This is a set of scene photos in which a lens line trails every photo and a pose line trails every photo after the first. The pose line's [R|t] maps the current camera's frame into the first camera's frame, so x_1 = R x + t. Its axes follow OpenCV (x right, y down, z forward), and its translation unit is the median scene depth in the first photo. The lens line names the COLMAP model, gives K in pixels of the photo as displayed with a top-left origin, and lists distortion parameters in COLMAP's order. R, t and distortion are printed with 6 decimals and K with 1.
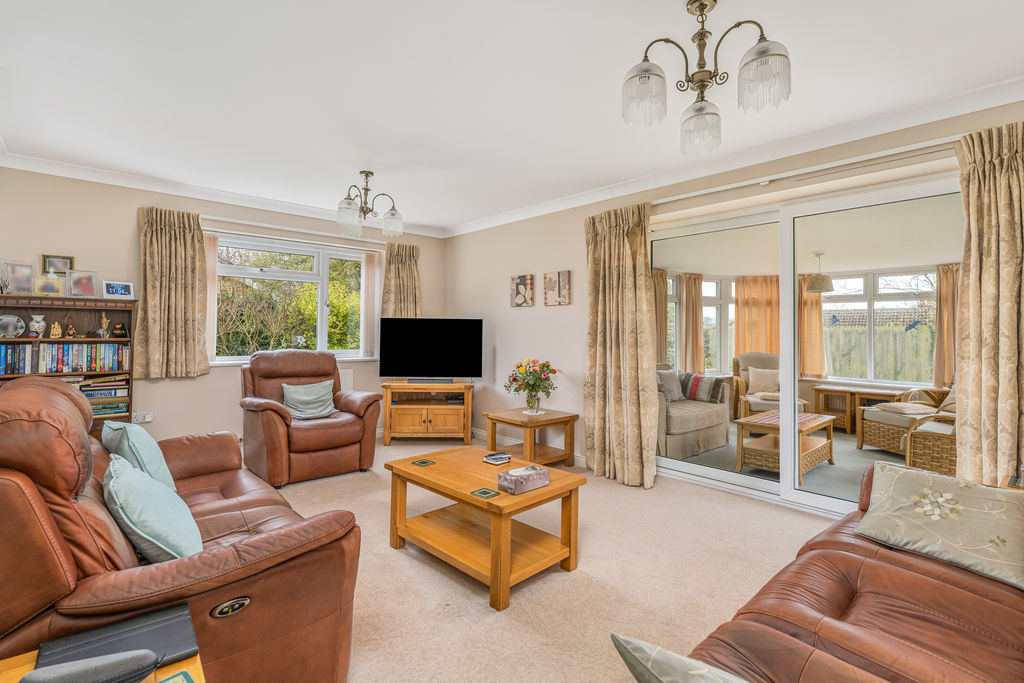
lens RADIAL K [[479.7, 0, 509.8], [0, 479.7, 322.5], [0, 0, 1]] dist [0.001158, -0.000846]
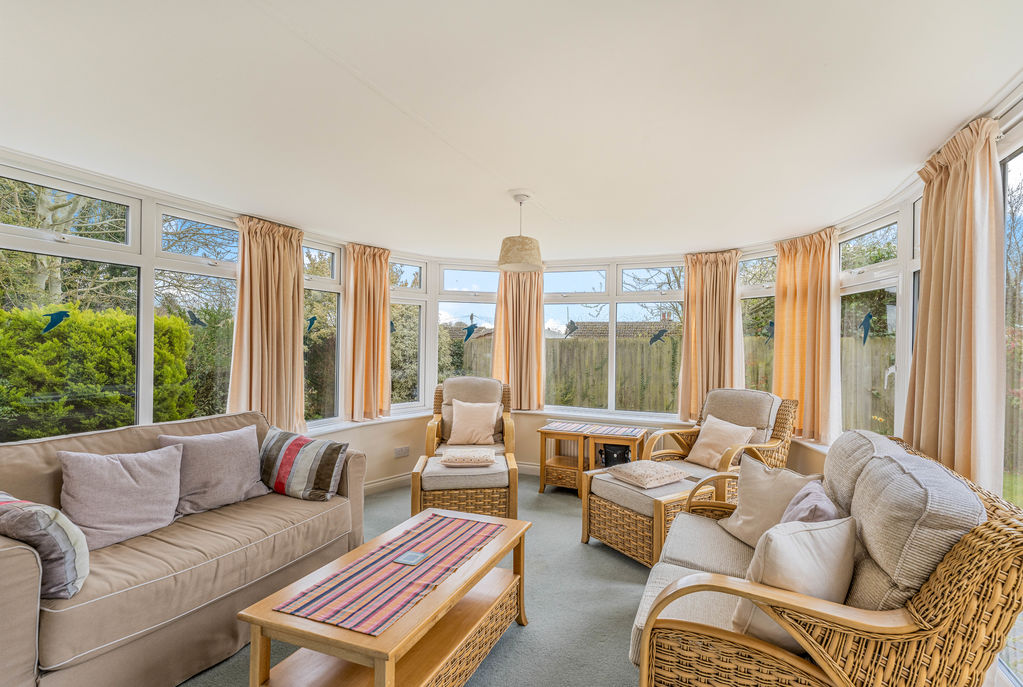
lens RADIAL K [[503.7, 0, 544.0], [0, 503.7, 347.0], [0, 0, 1]] dist [0.005508, 0.000018]
pose [[0.887961, -0.002800, 0.459910, 0.581120], [-0.011137, 0.999557, 0.027588, 0.006283], [-0.459783, -0.029619, 0.887537, 0.697301]]
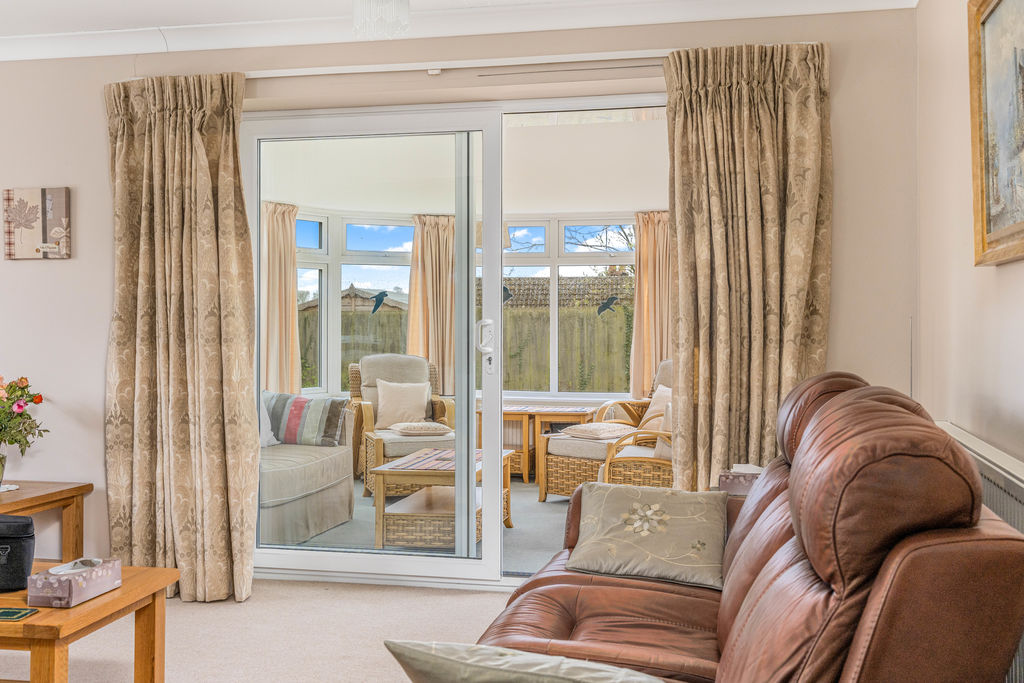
lens RADIAL K [[1067.0, 0, 507.6], [0, 1067.0, 331.8], [0, 0, 1]] dist [0.024600, 0.000000]
pose [[0.818104, -0.013605, 0.574910, -0.152986], [-0.003638, 0.999578, 0.028832, 0.003796], [-0.575059, -0.025680, 0.817709, -0.153261]]
